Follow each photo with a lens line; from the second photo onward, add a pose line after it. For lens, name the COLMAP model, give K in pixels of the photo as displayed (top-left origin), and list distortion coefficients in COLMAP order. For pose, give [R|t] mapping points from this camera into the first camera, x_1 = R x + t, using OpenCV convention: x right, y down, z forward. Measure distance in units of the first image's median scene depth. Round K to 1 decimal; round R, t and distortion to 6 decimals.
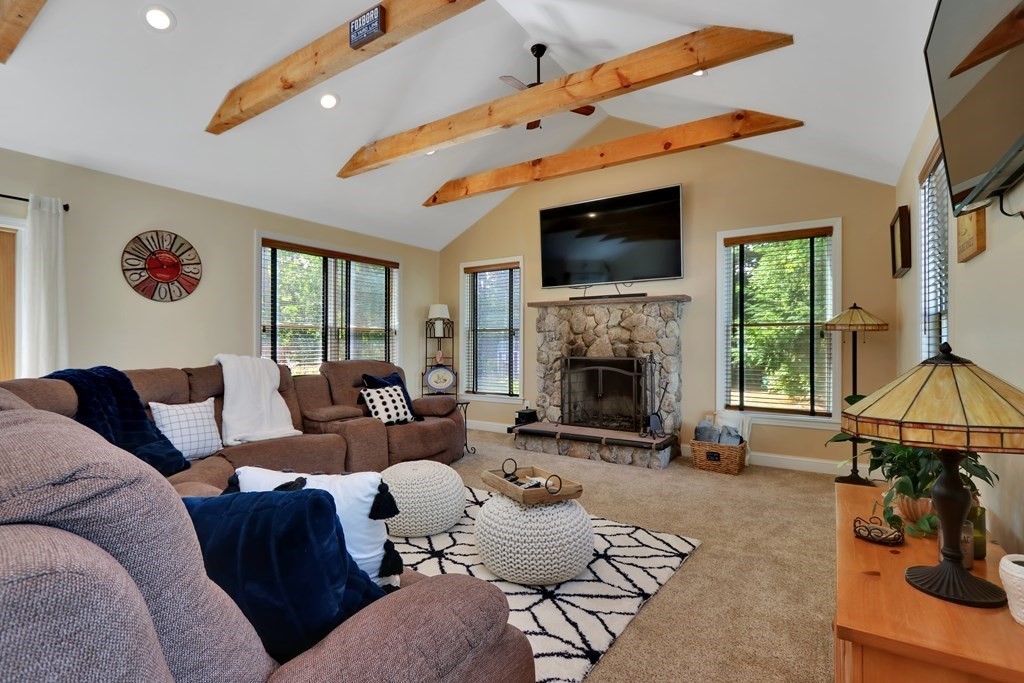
lens RADIAL K [[481.6, 0, 507.2], [0, 481.6, 342.9], [0, 0, 1]] dist [-0.011931, -0.000499]
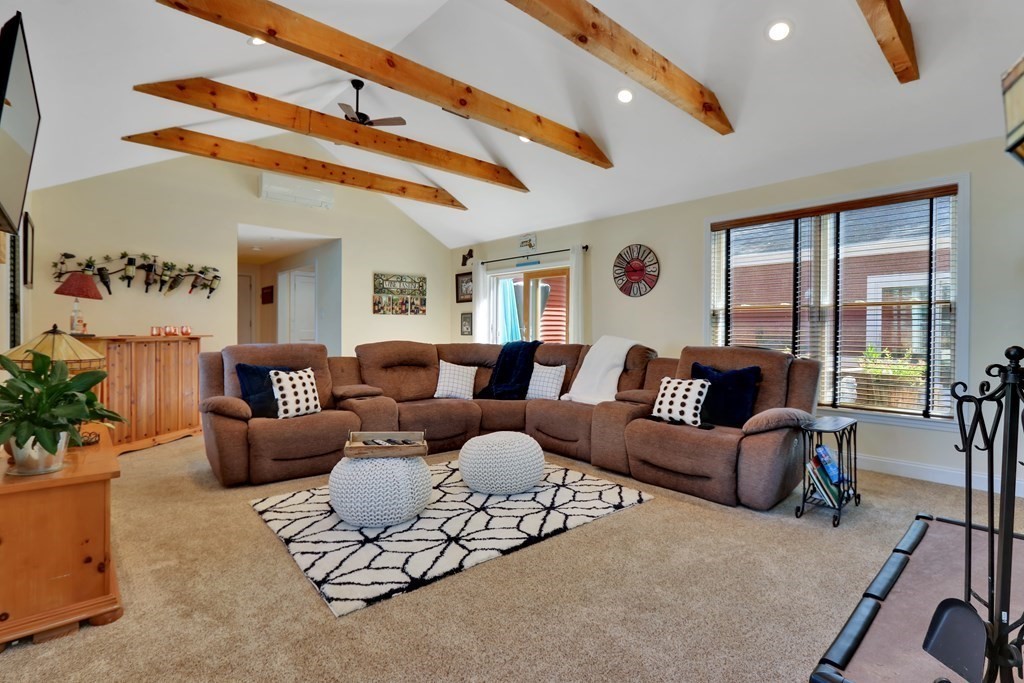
lens RADIAL K [[481.6, 0, 506.3], [0, 481.6, 335.0], [0, 0, 1]] dist [-0.011931, -0.000499]
pose [[-0.240840, 0.015433, -0.970442, 0.689553], [0.004429, 0.999881, 0.014802, 0.000886], [0.970555, -0.000733, -0.240879, 0.958033]]
